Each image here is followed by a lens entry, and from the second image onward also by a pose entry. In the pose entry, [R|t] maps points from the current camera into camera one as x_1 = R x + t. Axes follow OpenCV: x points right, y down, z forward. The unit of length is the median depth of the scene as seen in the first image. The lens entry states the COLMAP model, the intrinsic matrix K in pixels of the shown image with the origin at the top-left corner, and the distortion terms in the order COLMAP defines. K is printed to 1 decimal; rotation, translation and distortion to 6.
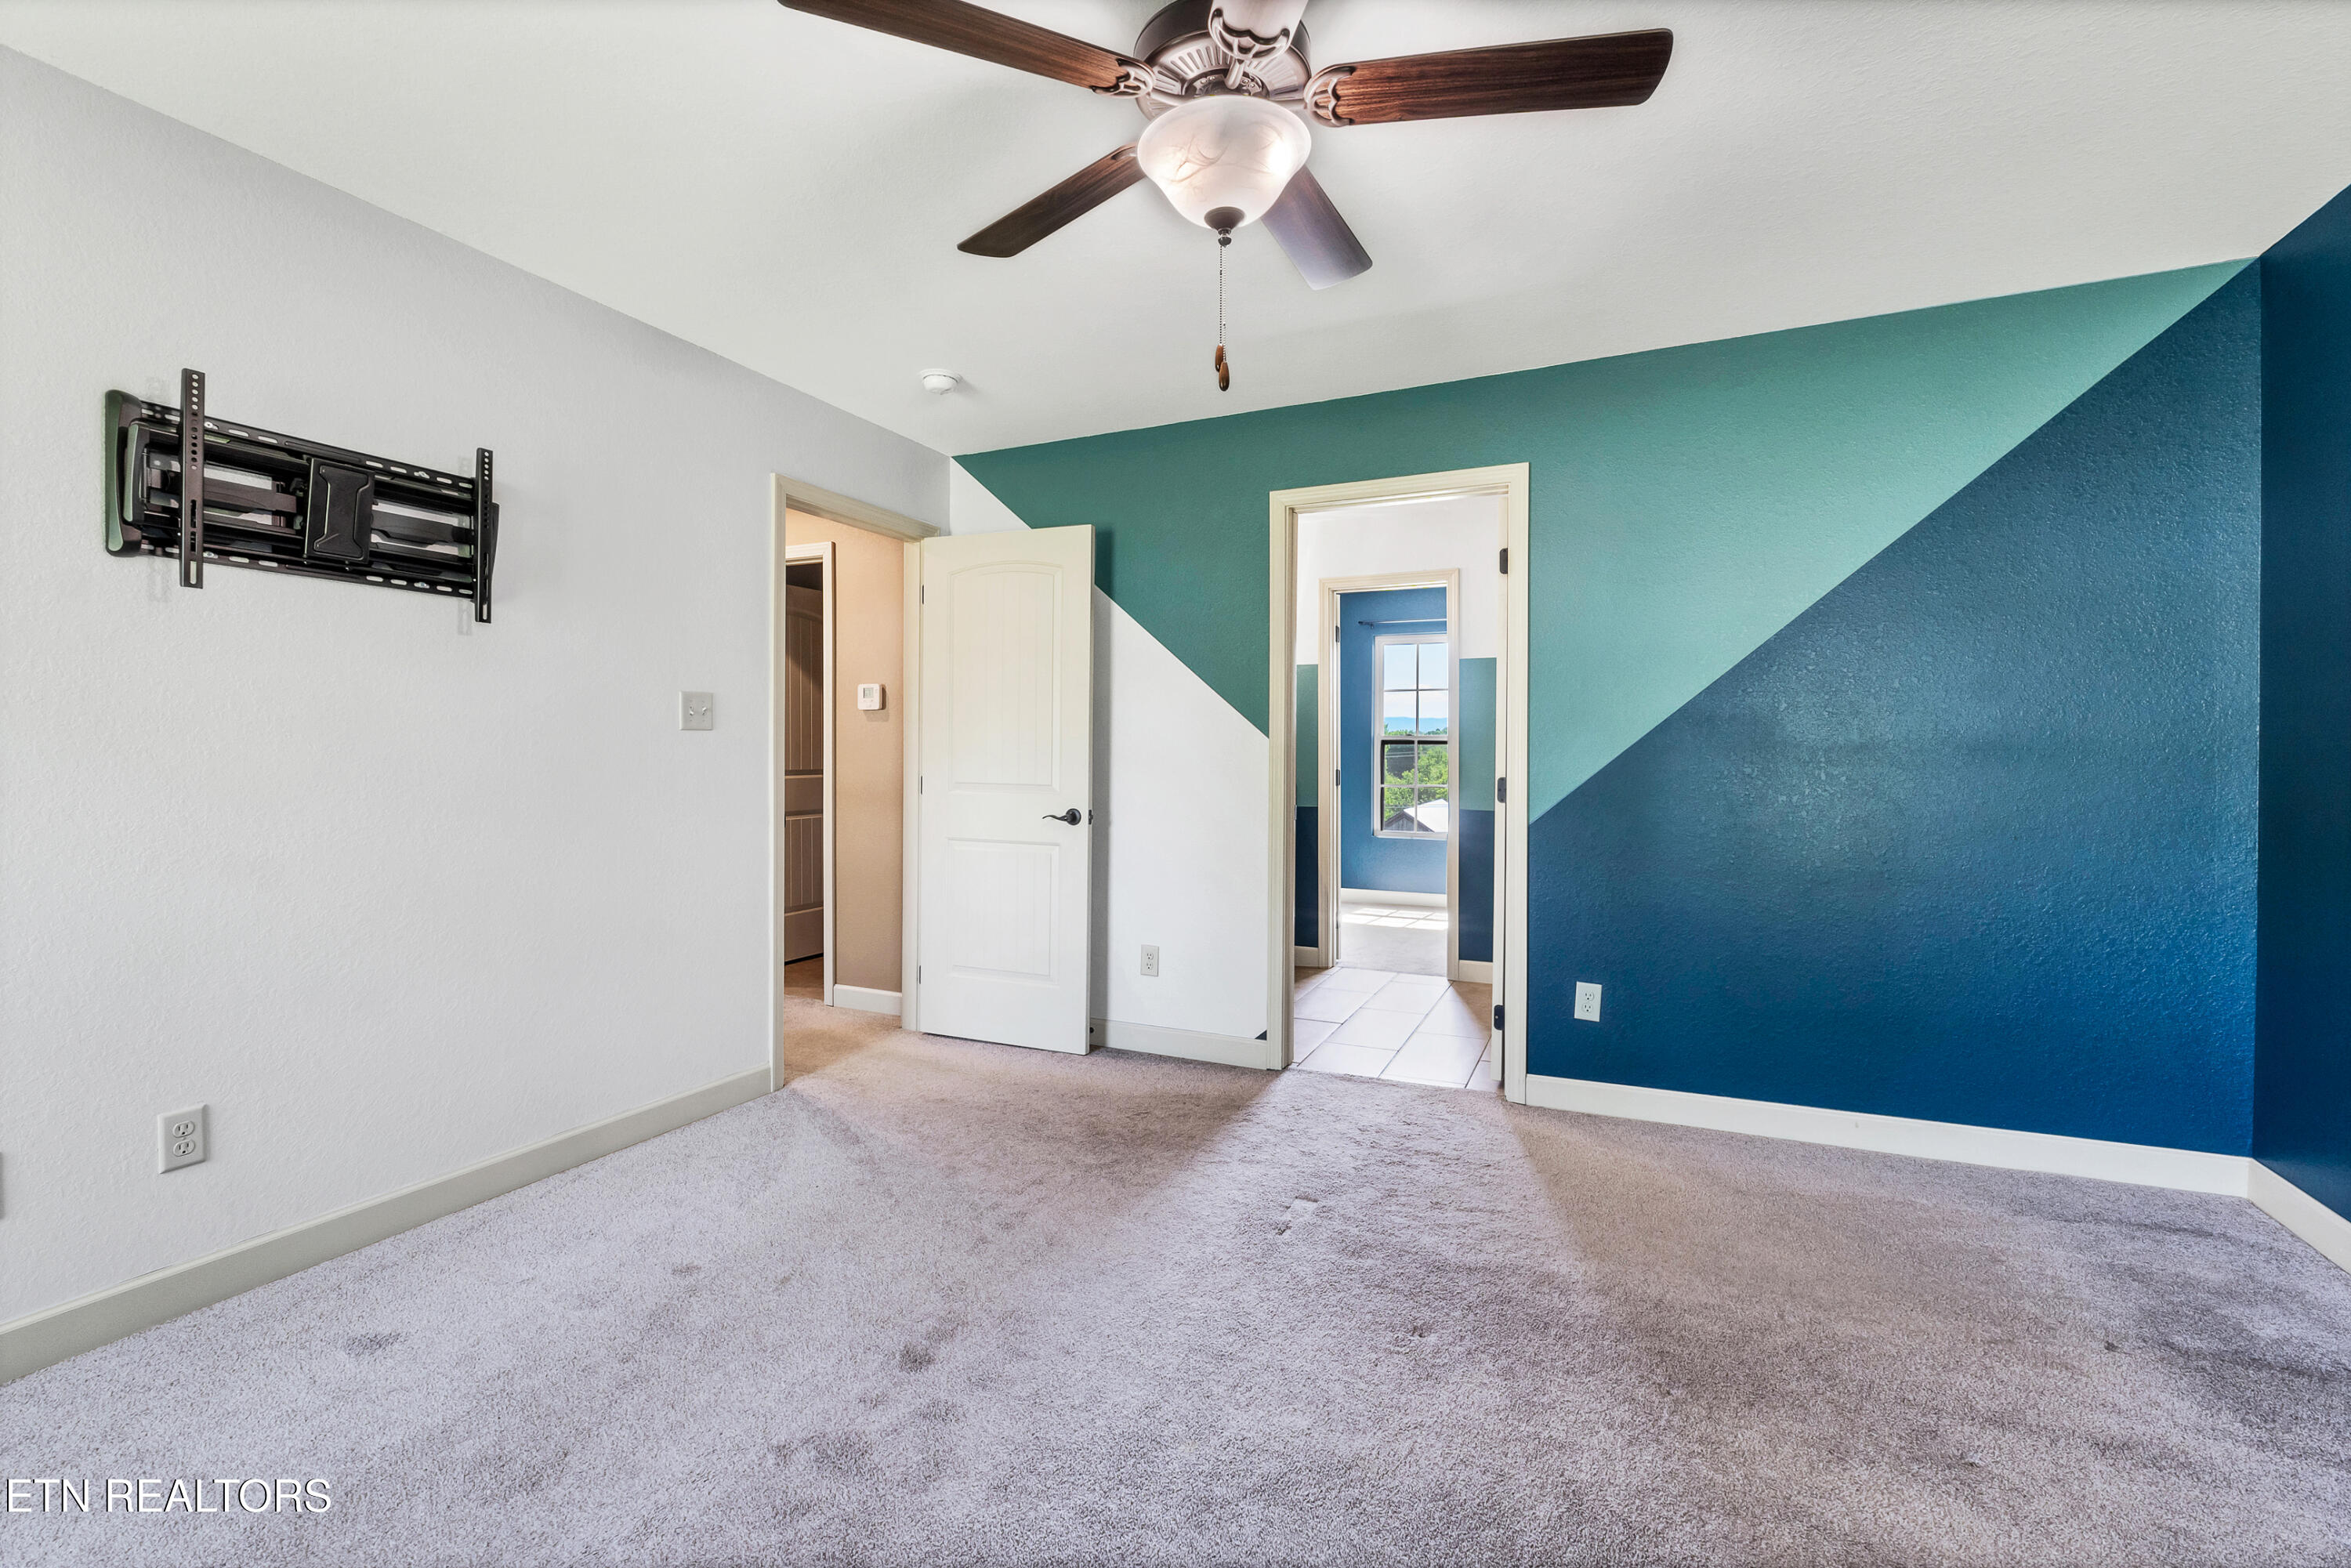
lens RADIAL K [[1024.4, 0, 1175.0], [0, 1024.4, 763.6], [0, 0, 1]] dist [-0.008123, 0.000258]
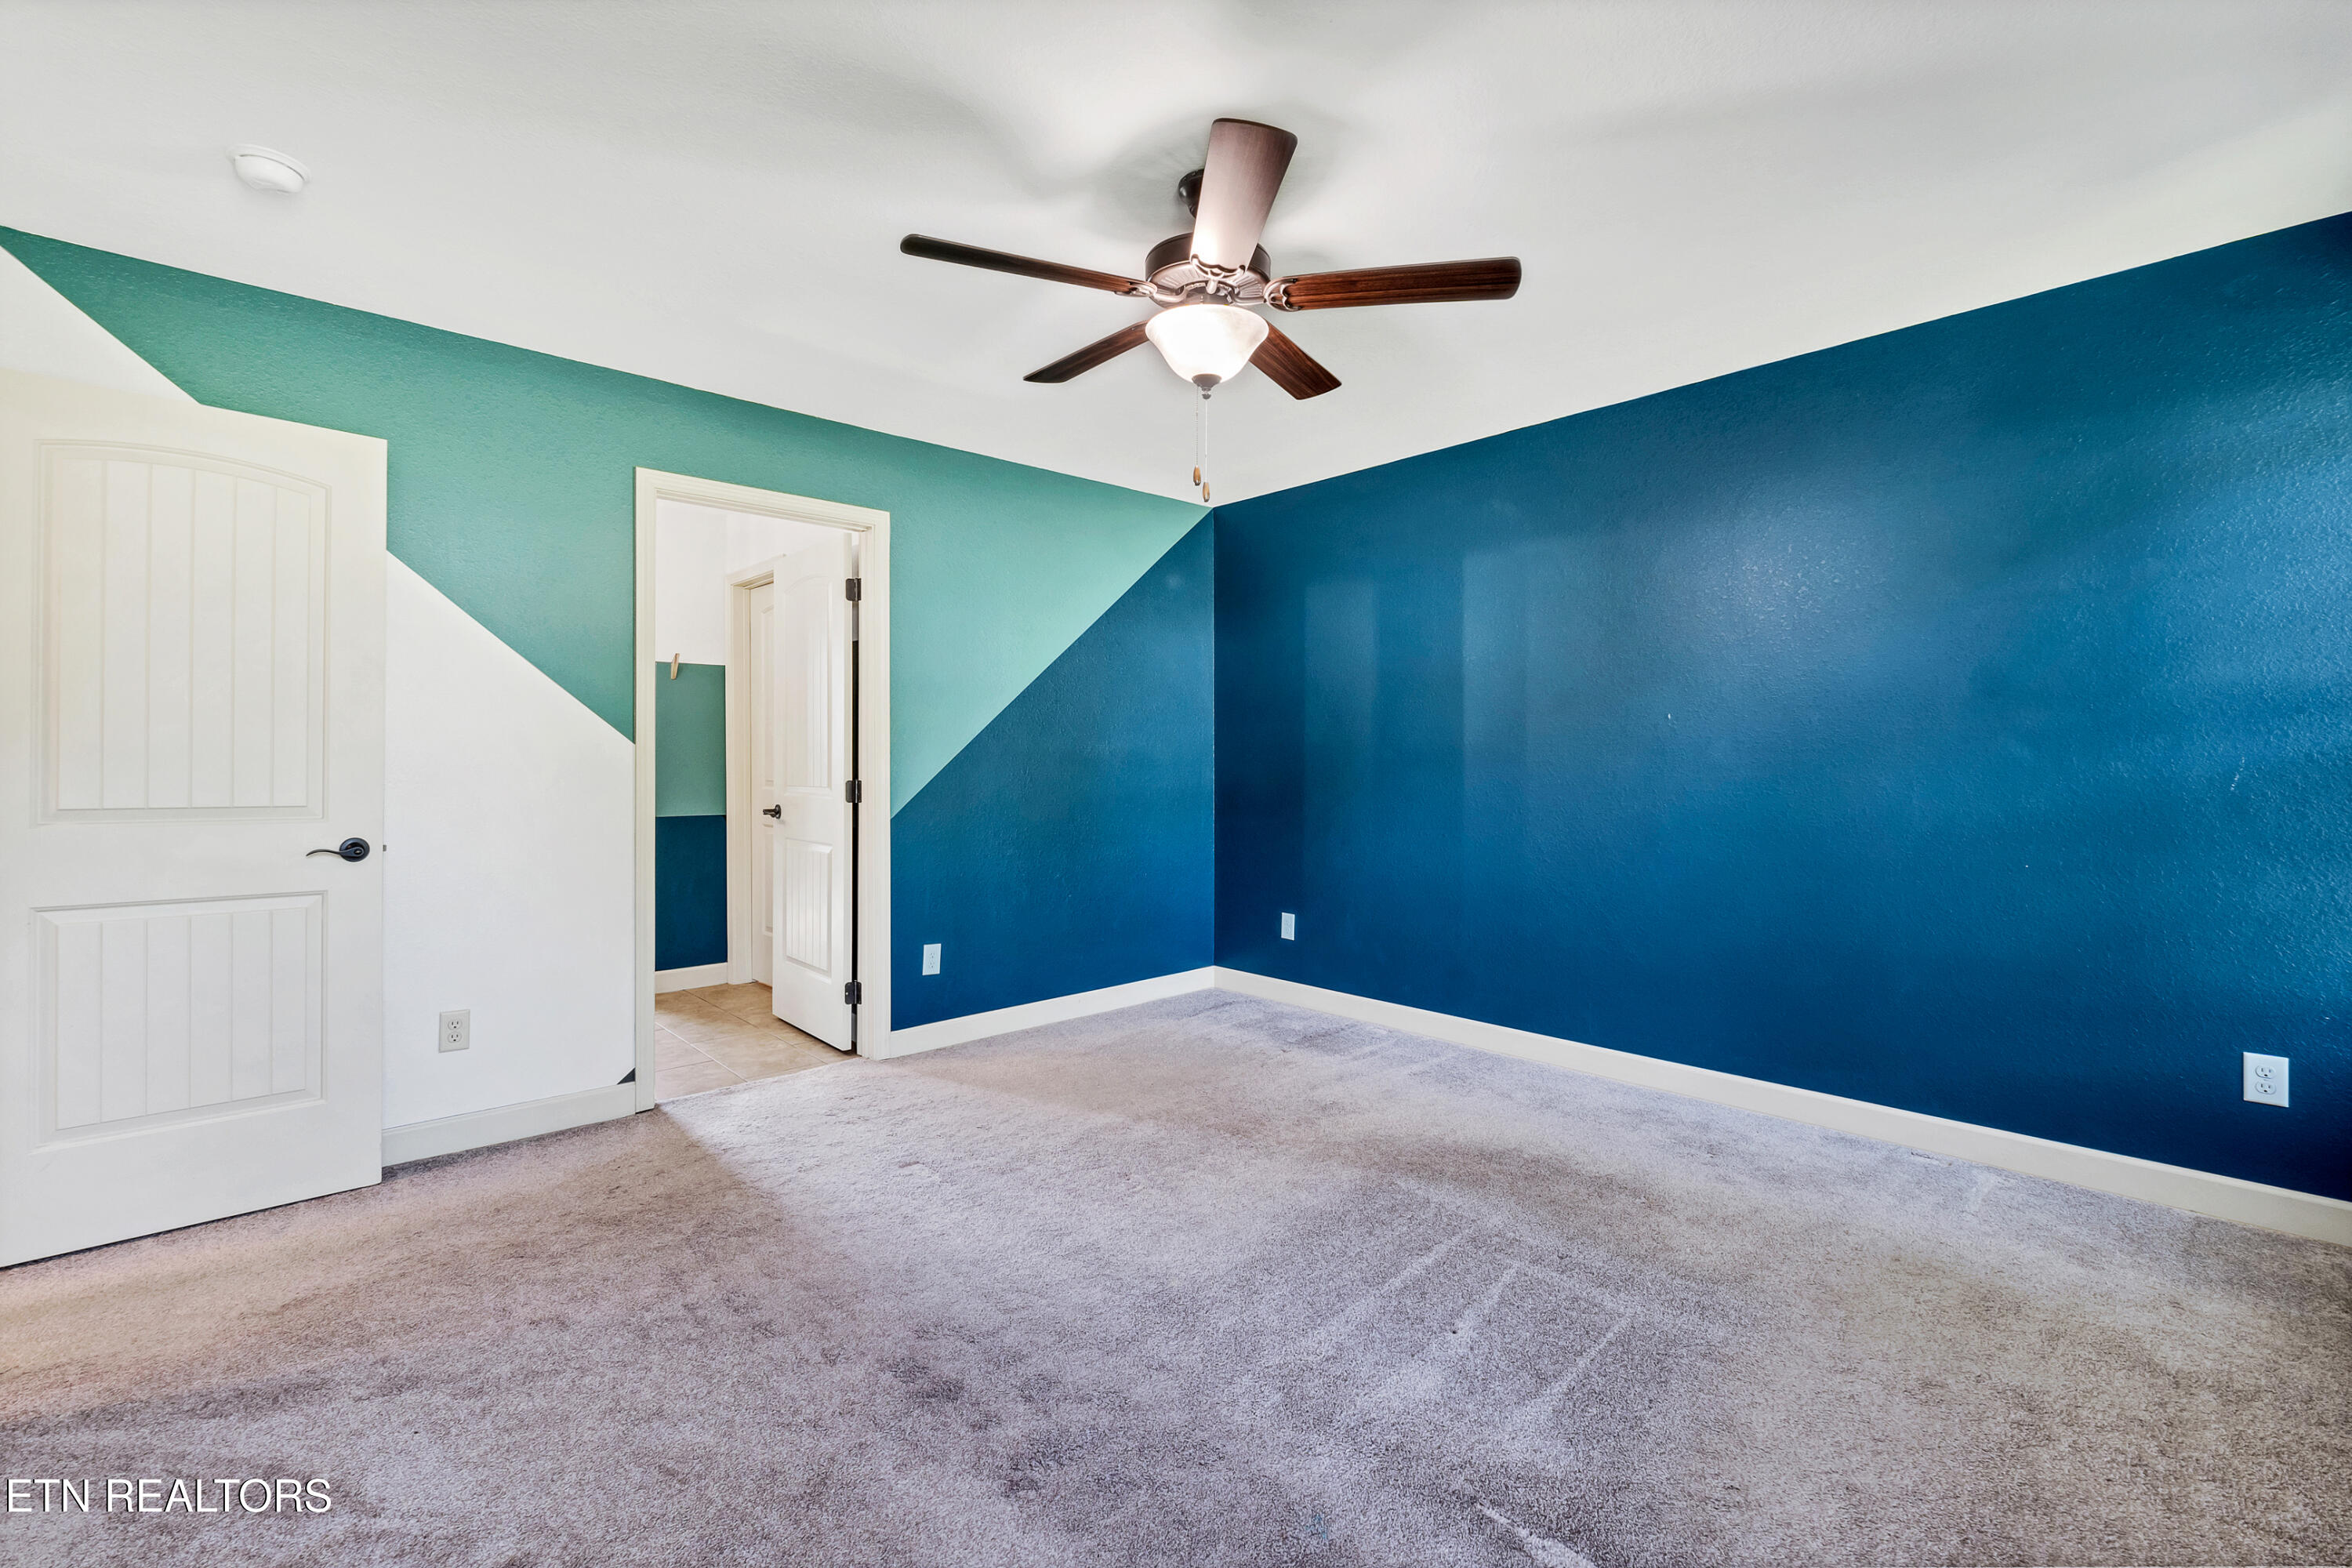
lens RADIAL K [[1024.9, 0, 1182.8], [0, 1024.9, 756.0], [0, 0, 1]] dist [-0.008123, 0.000258]
pose [[0.365861, 0.003935, 0.930661, -0.690925], [0.010594, 0.999909, -0.008392, 0.000711], [-0.930609, 0.012930, 0.365786, 0.283063]]
